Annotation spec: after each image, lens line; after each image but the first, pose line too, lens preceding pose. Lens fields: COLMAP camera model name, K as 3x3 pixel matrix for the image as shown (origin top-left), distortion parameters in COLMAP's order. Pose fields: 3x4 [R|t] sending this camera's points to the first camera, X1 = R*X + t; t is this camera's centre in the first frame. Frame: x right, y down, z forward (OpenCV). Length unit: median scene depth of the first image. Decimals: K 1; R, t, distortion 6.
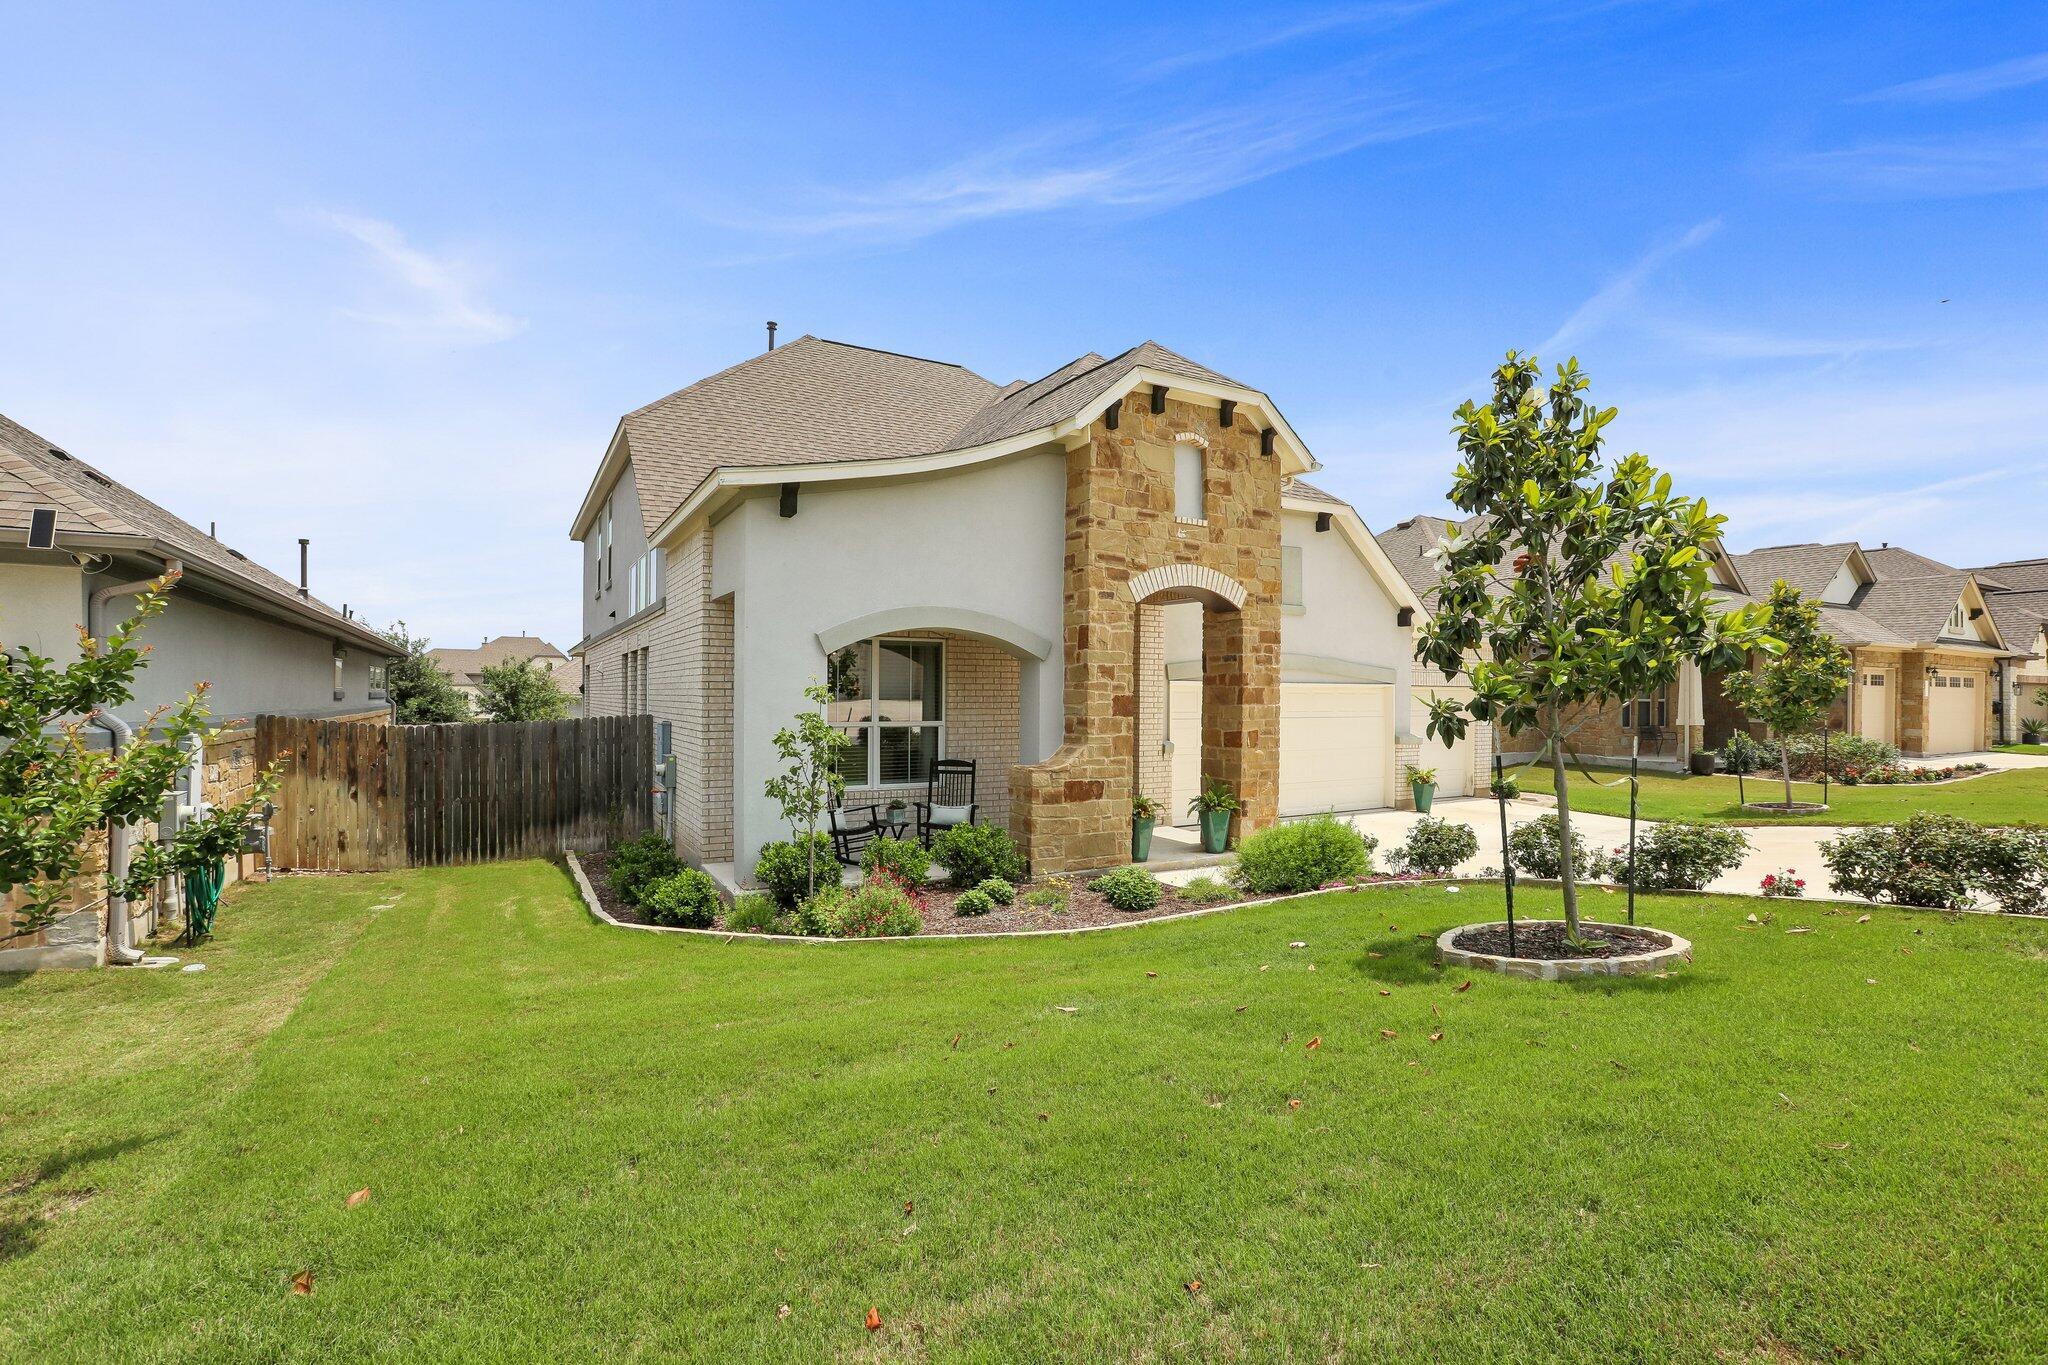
lens RADIAL K [[933.6, 0, 1028.6], [0, 933.6, 702.7], [0, 0, 1]] dist [-0.020510, 0.002463]
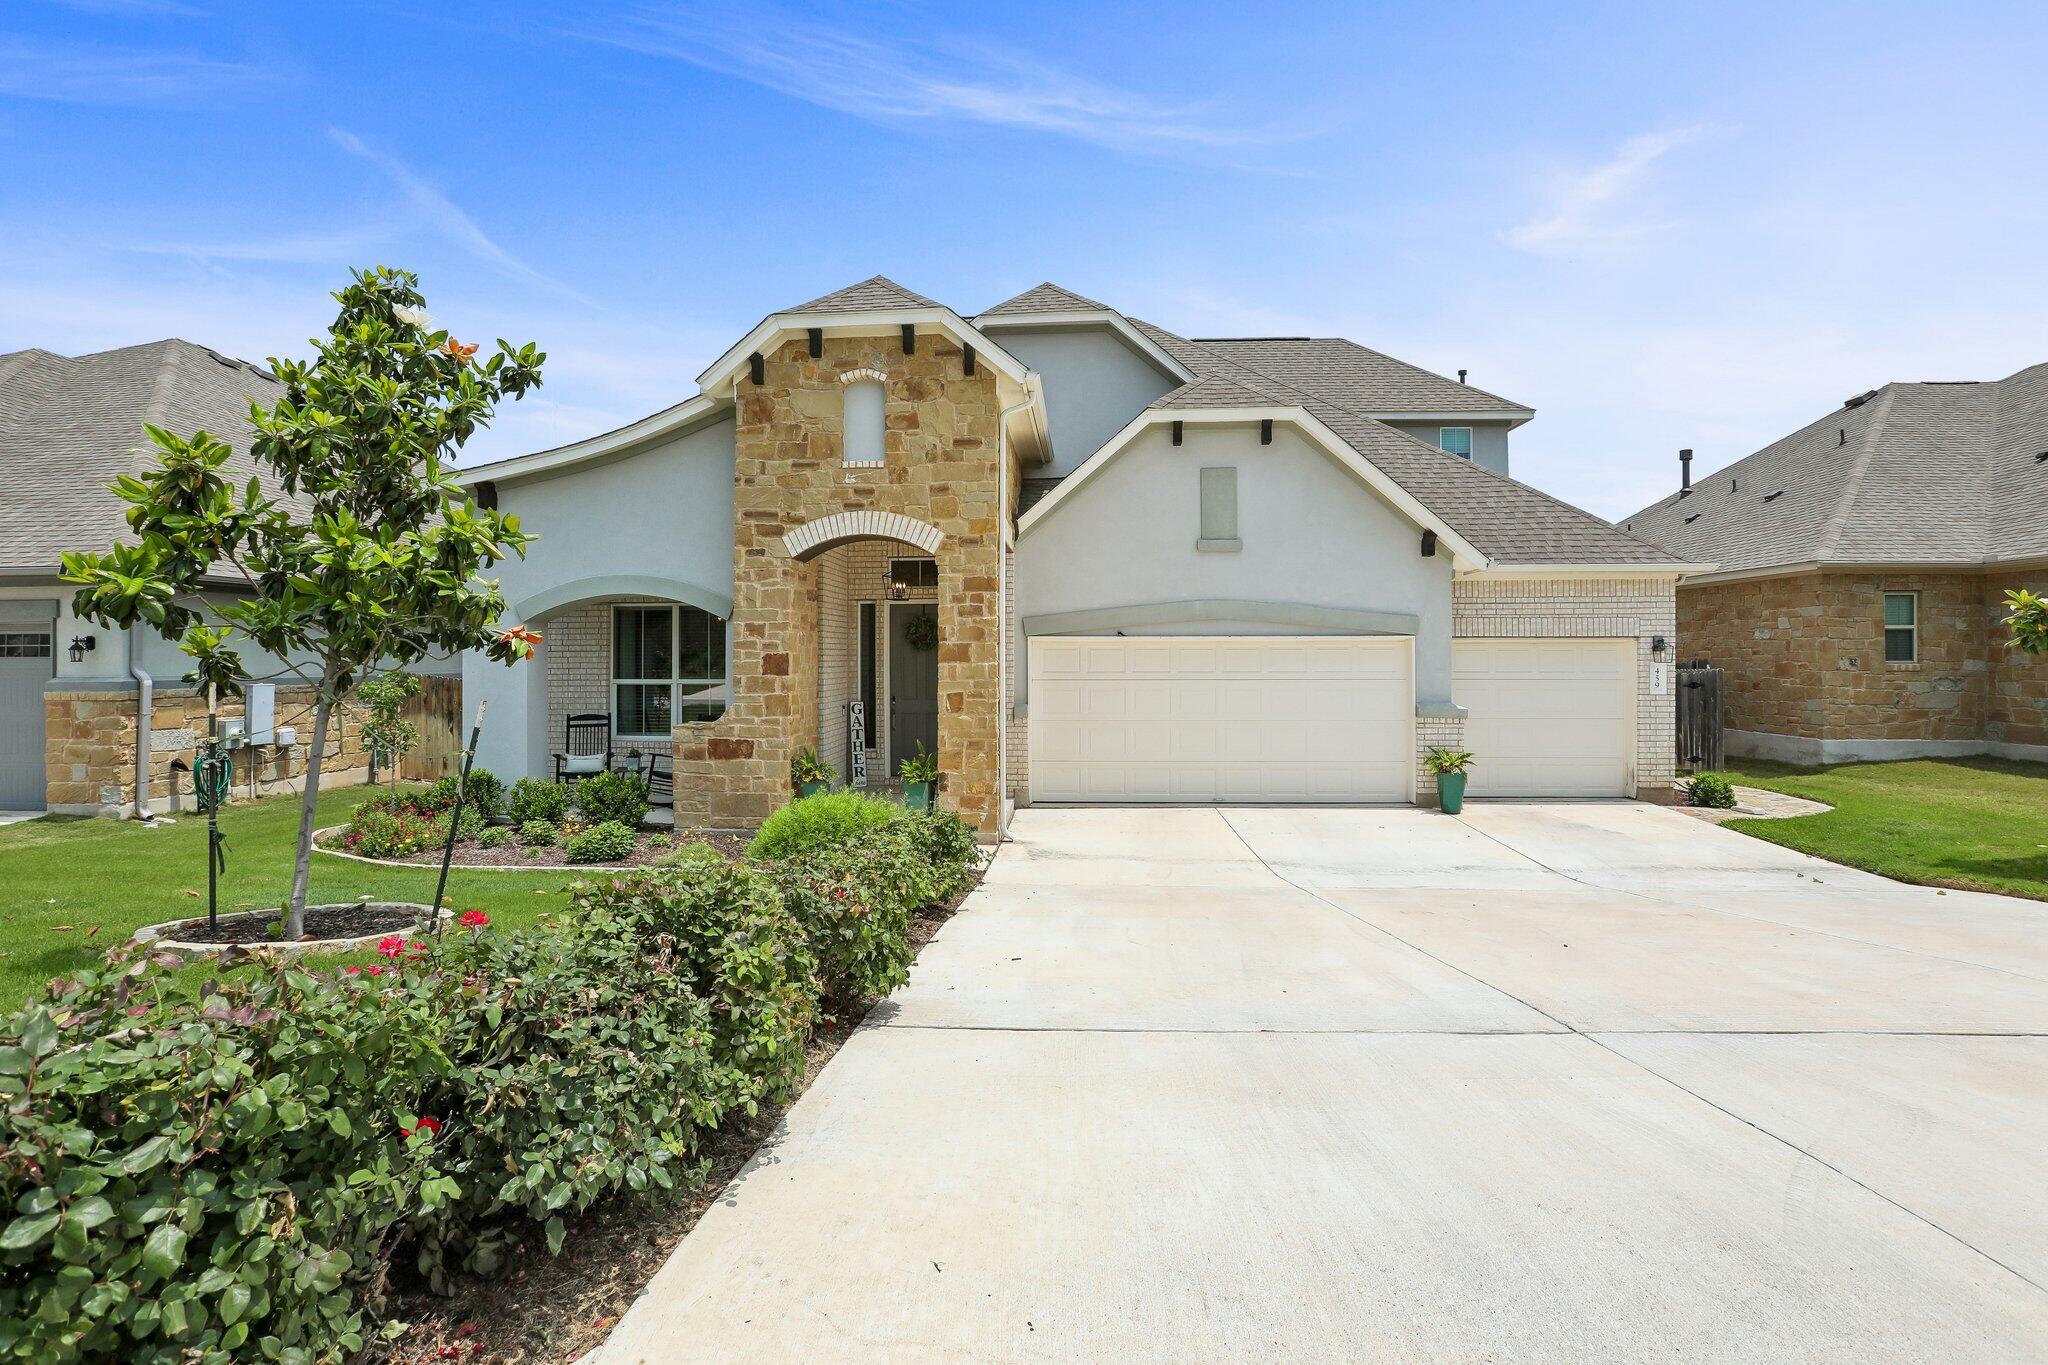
lens RADIAL K [[933.6, 0, 1027.5], [0, 933.6, 662.0], [0, 0, 1]] dist [-0.020510, 0.002463]
pose [[0.810226, -0.010487, -0.586024, 0.848301], [0.000714, 0.999857, -0.016906, 0.016834], [0.586117, 0.013279, 0.810117, 0.351716]]
